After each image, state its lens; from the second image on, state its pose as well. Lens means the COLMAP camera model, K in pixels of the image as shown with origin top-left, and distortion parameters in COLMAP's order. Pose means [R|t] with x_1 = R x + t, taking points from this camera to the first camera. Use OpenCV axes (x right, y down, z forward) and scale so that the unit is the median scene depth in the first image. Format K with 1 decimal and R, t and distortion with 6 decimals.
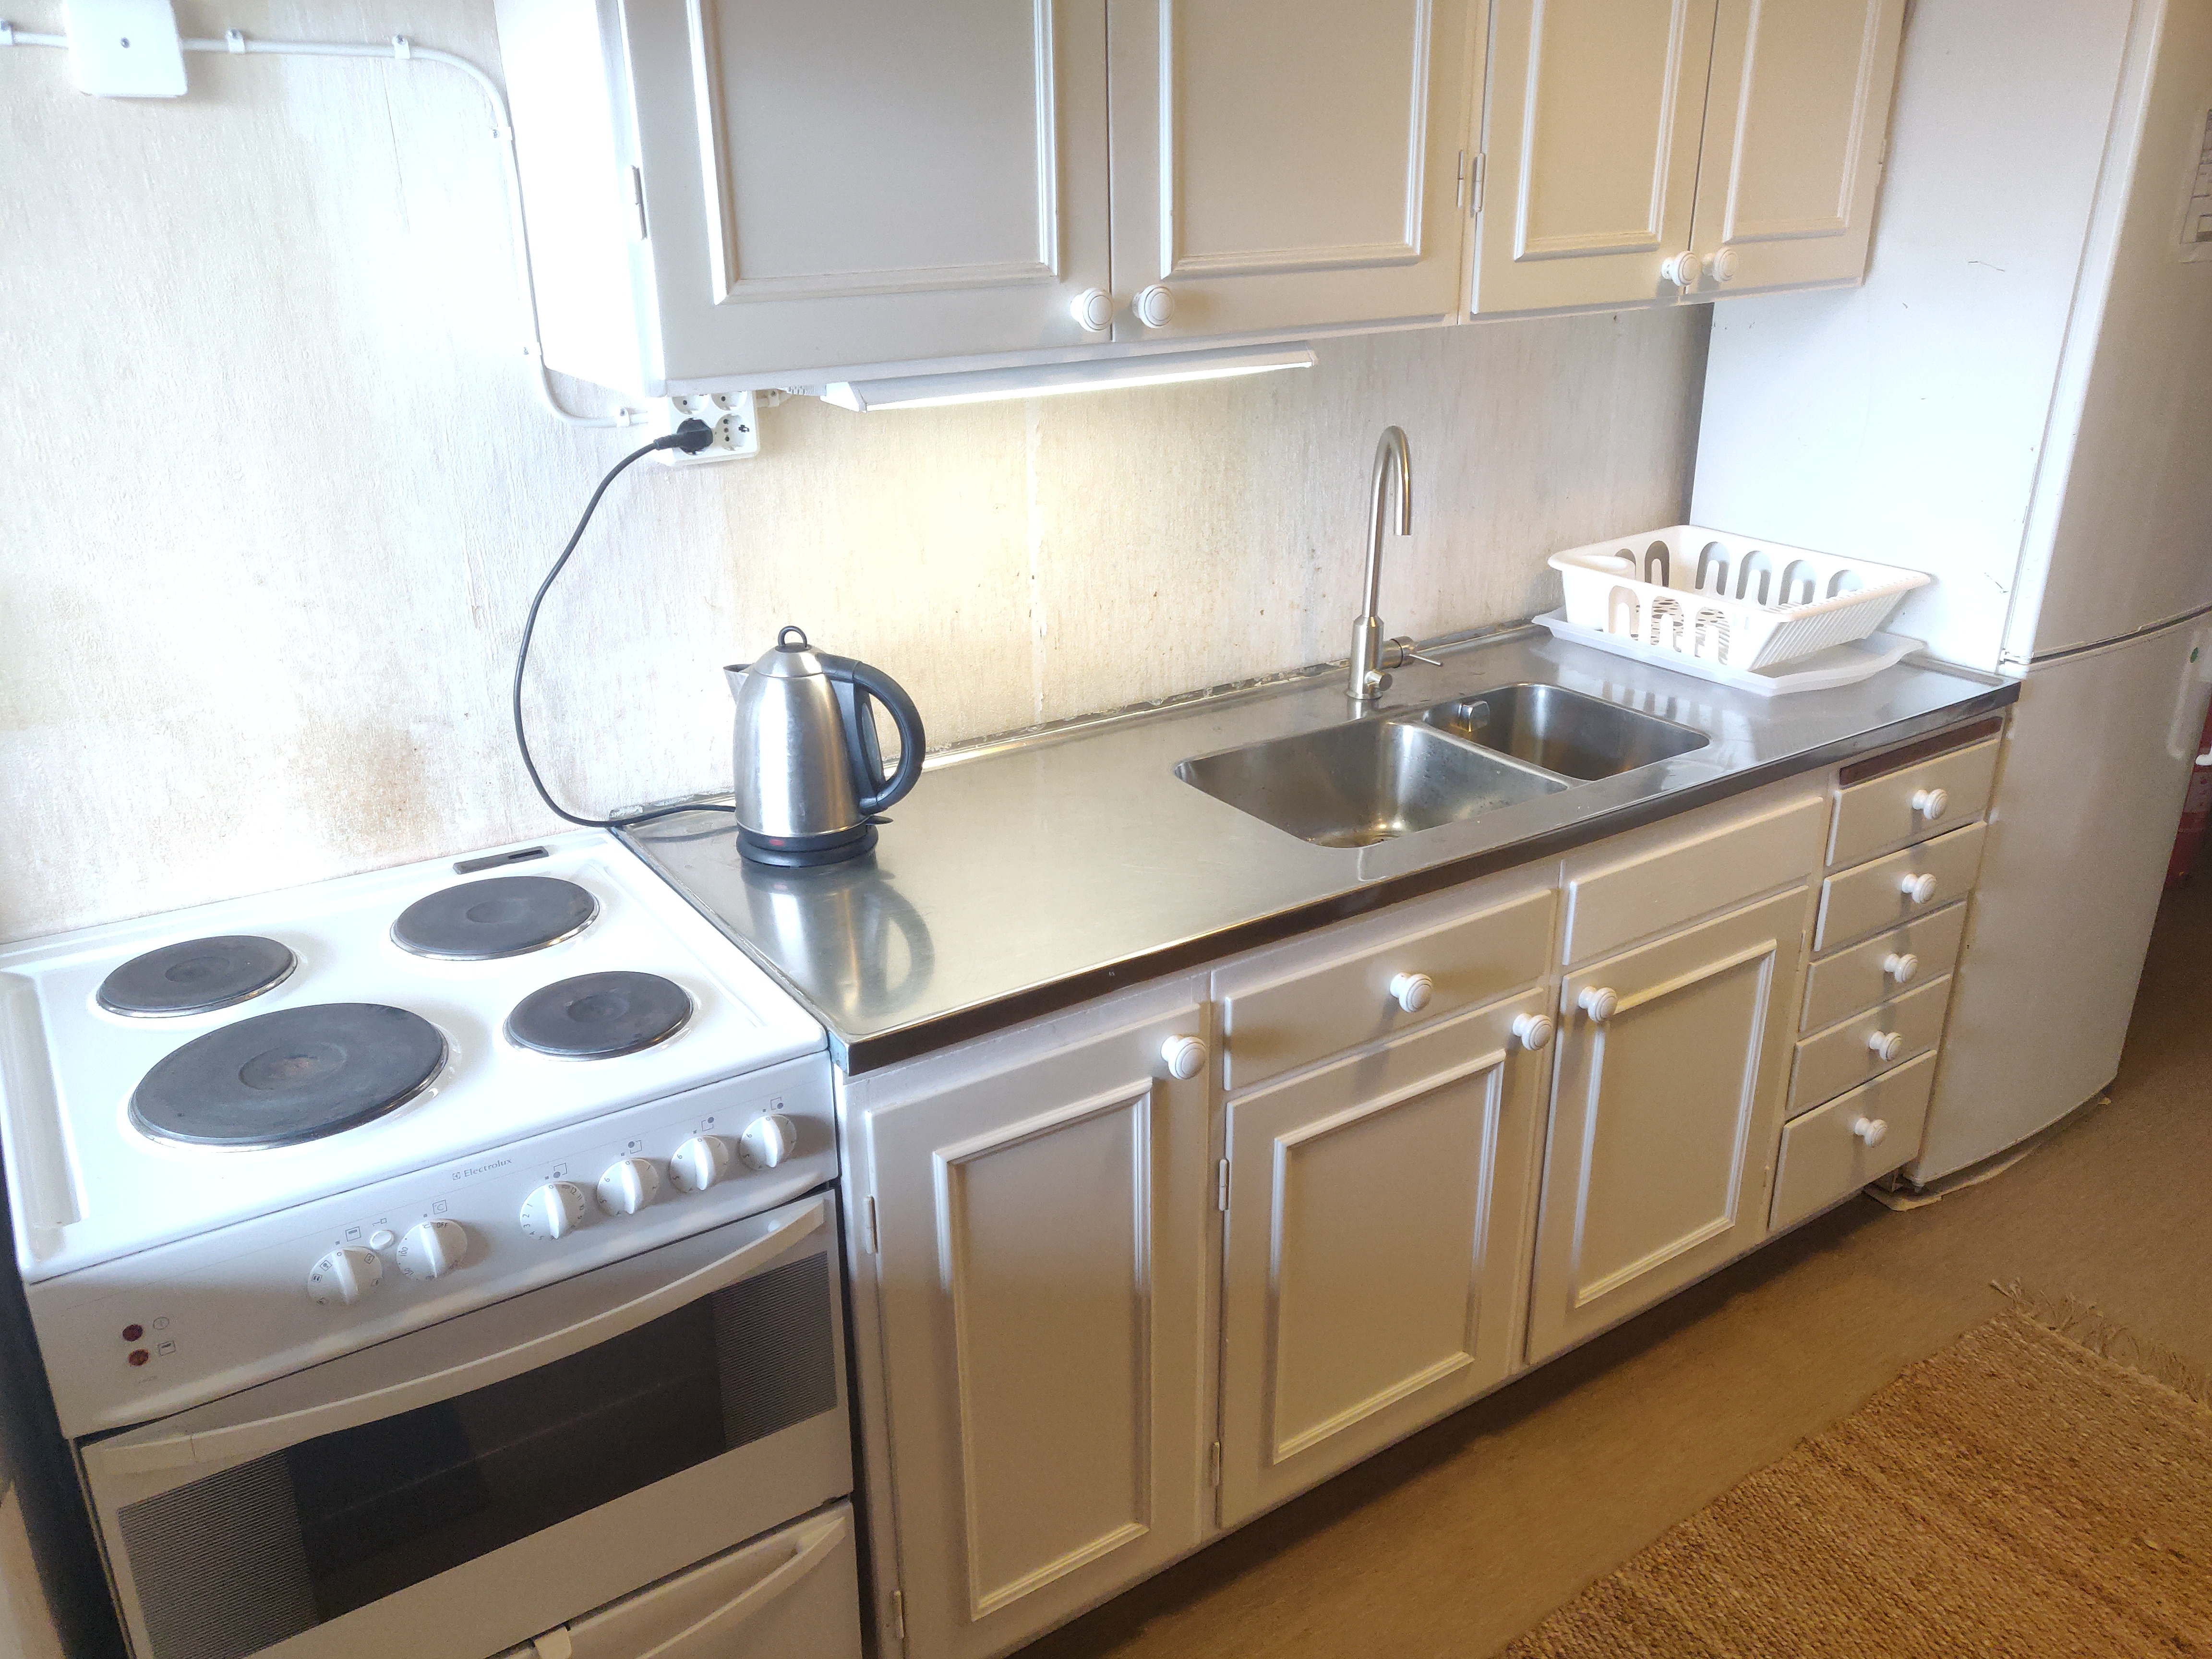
lens RADIAL K [[1753.8, 0, 1152.7], [0, 1753.8, 853.4], [0, 0, 1]] dist [-0.002931, 0.050707]
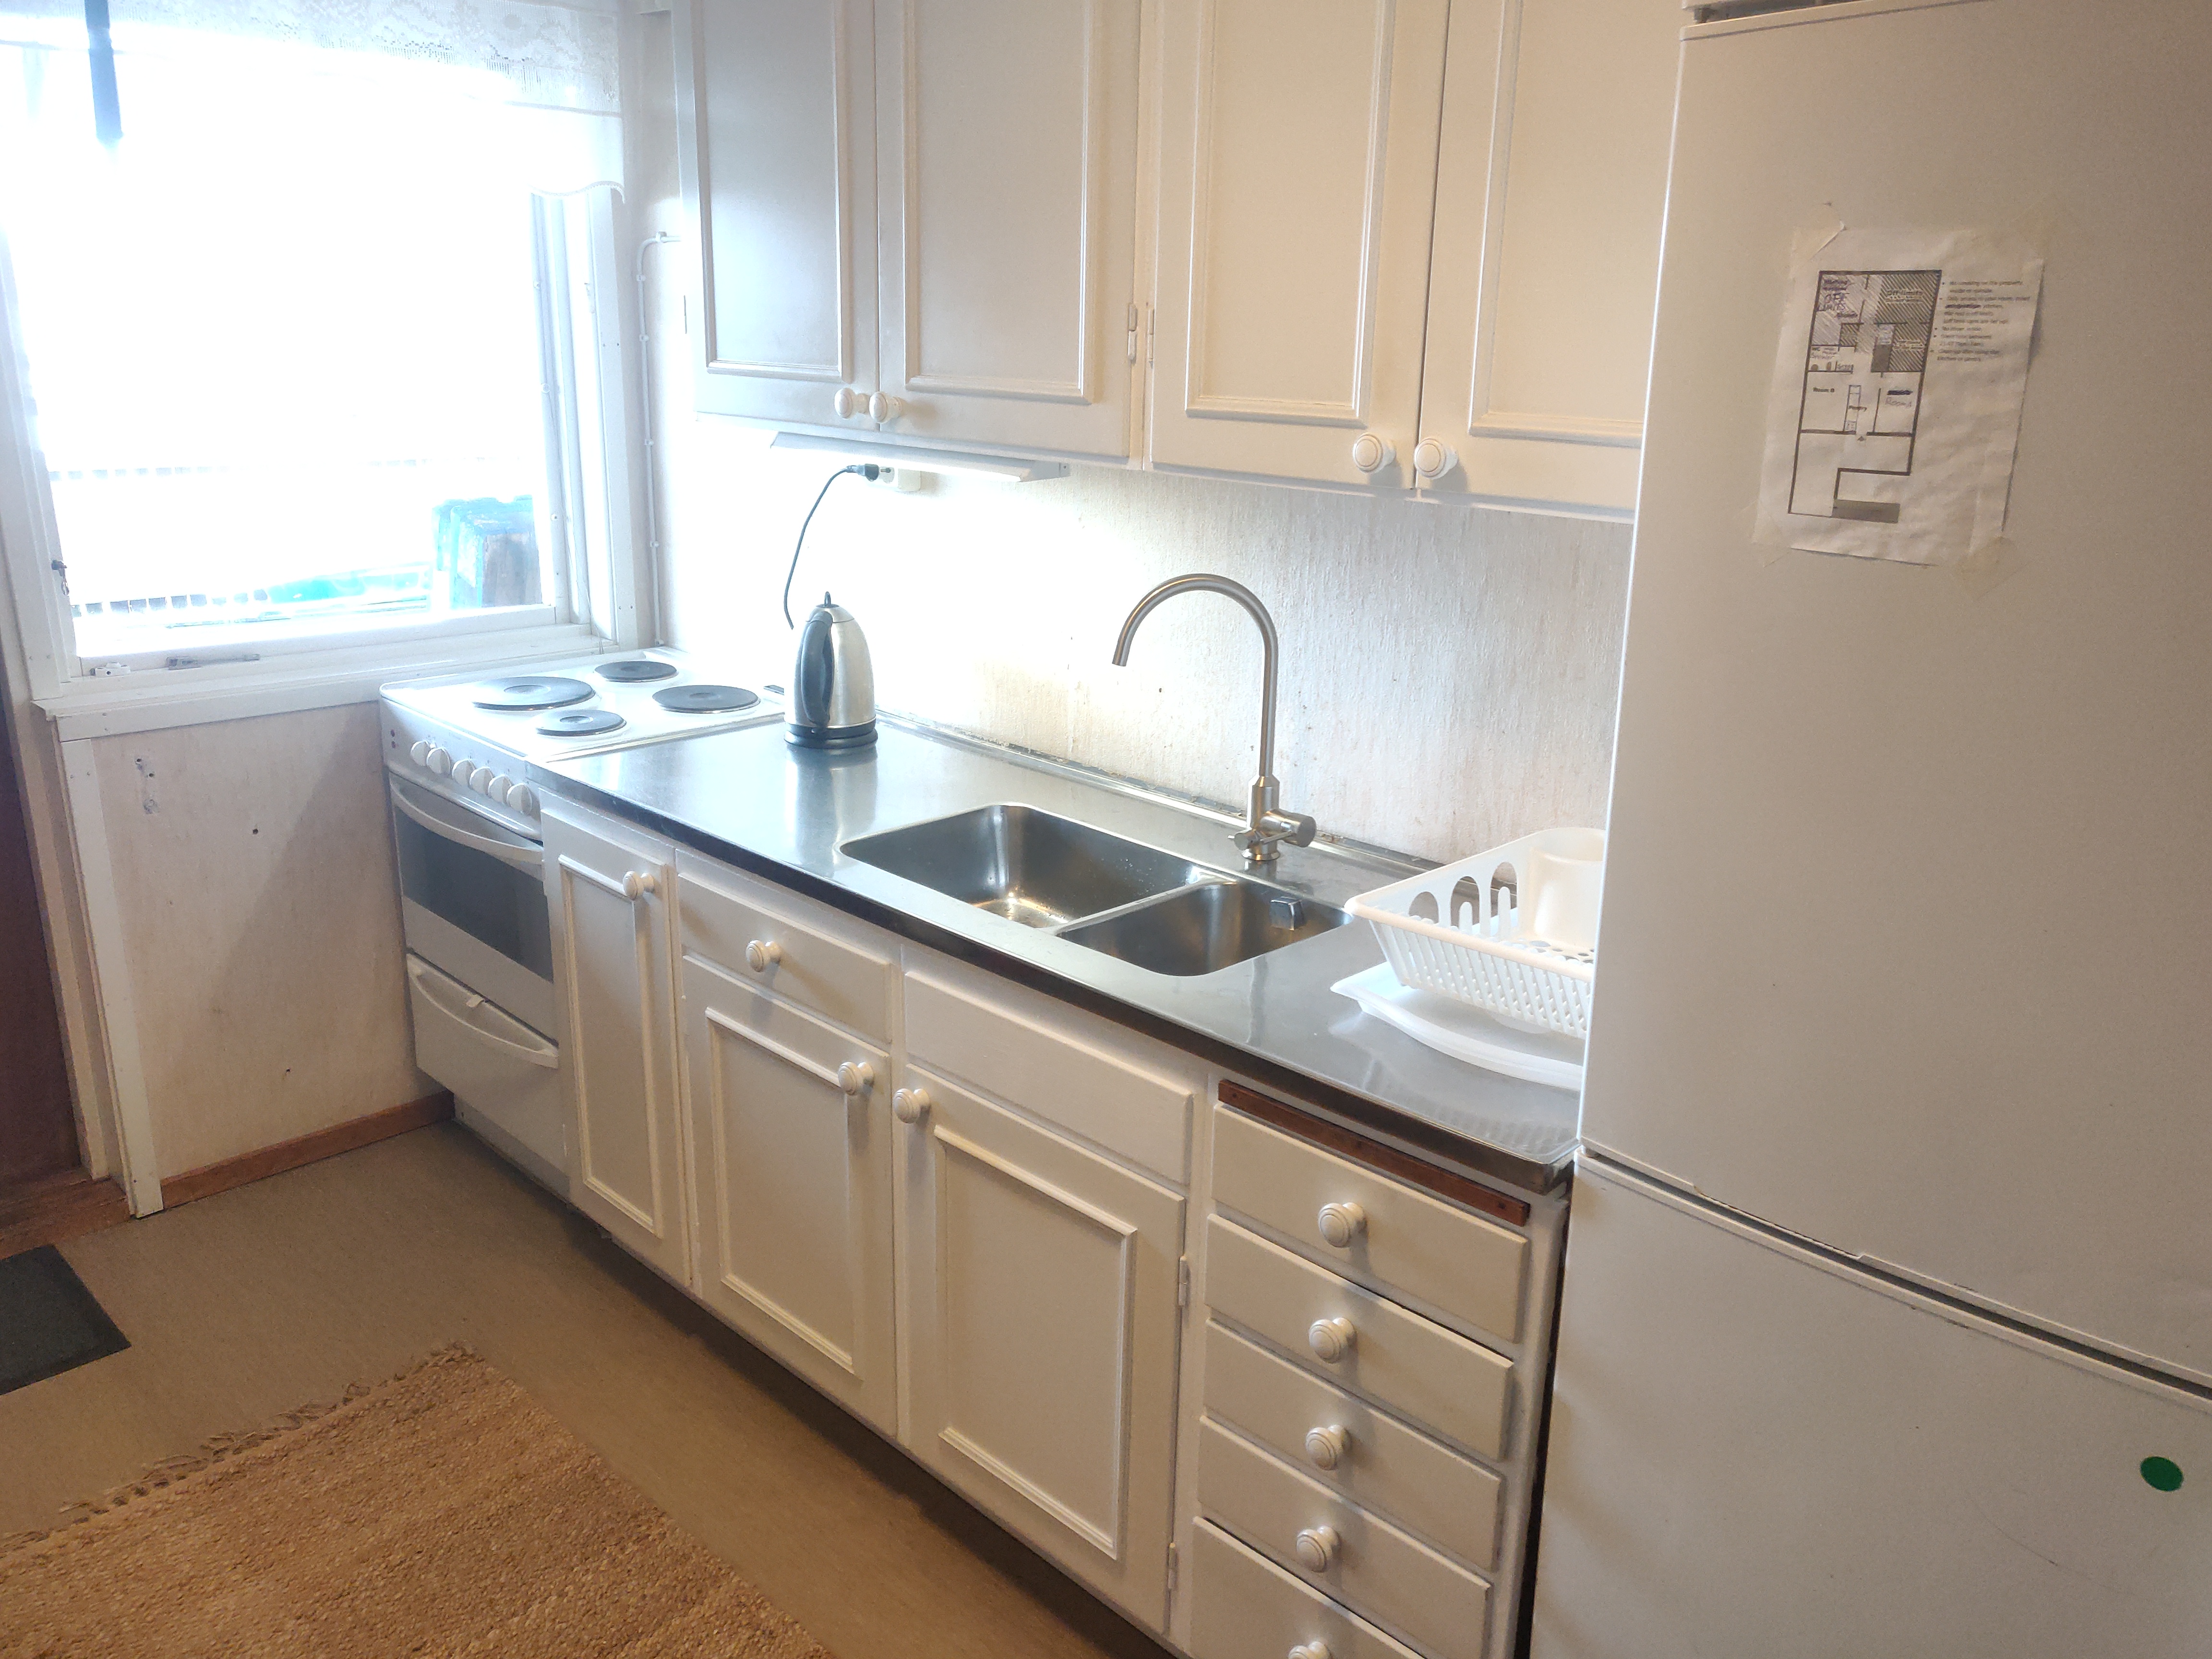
lens RADIAL K [[1723.8, 0, 1106.4], [0, 1723.8, 841.6], [0, 0, 1]] dist [-0.017359, 0.054179]
pose [[0.176615, 0.300742, -0.937209, 1.177205], [-0.399944, 0.891956, 0.210852, -0.311402], [0.899362, 0.337591, 0.277813, 0.774609]]
